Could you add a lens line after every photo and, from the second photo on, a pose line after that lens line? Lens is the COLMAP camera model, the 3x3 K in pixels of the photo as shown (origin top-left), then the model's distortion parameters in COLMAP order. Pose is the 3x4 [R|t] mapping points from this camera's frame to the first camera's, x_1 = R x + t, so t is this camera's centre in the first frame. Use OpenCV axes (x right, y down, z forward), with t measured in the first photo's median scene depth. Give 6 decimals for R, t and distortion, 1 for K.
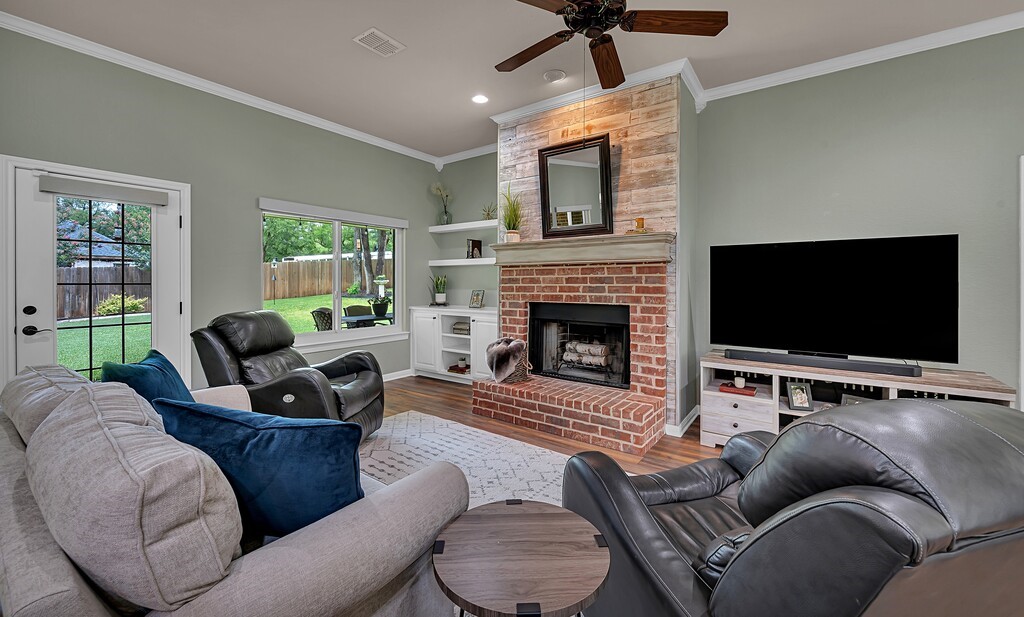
lens RADIAL K [[413.3, 0, 511.2], [0, 413.3, 281.3], [0, 0, 1]] dist [0.001467, -0.000381]
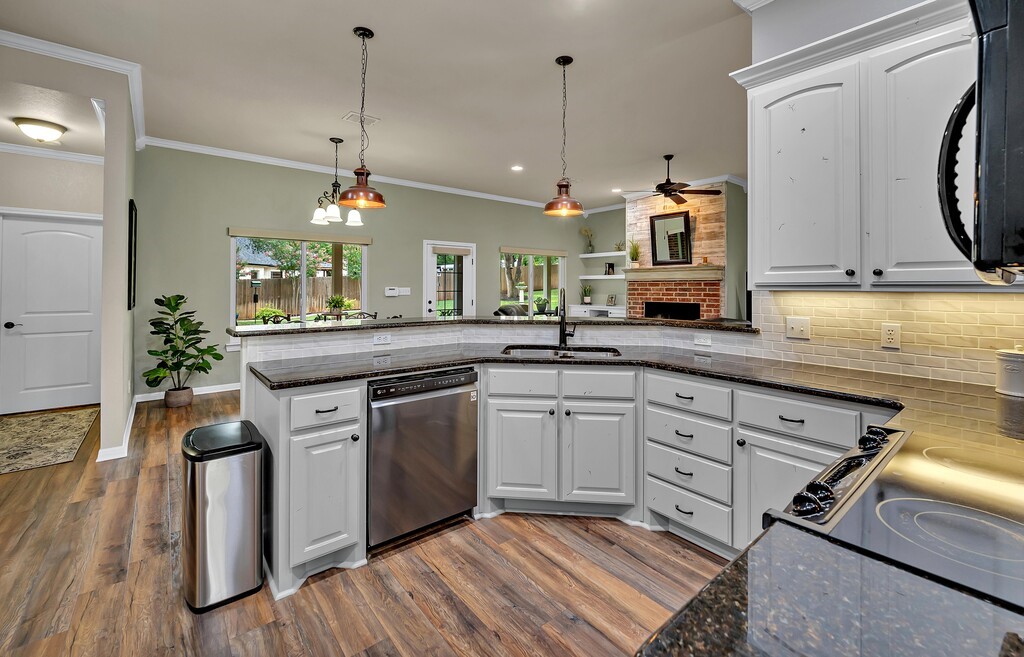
lens RADIAL K [[435.9, 0, 521.6], [0, 435.9, 282.1], [0, 0, 1]] dist [0.000924, -0.000224]
pose [[0.970849, -0.001784, -0.239687, -0.021331], [0.000115, 0.999976, -0.006977, -0.021394], [0.239693, 0.006746, 0.970825, -0.970136]]
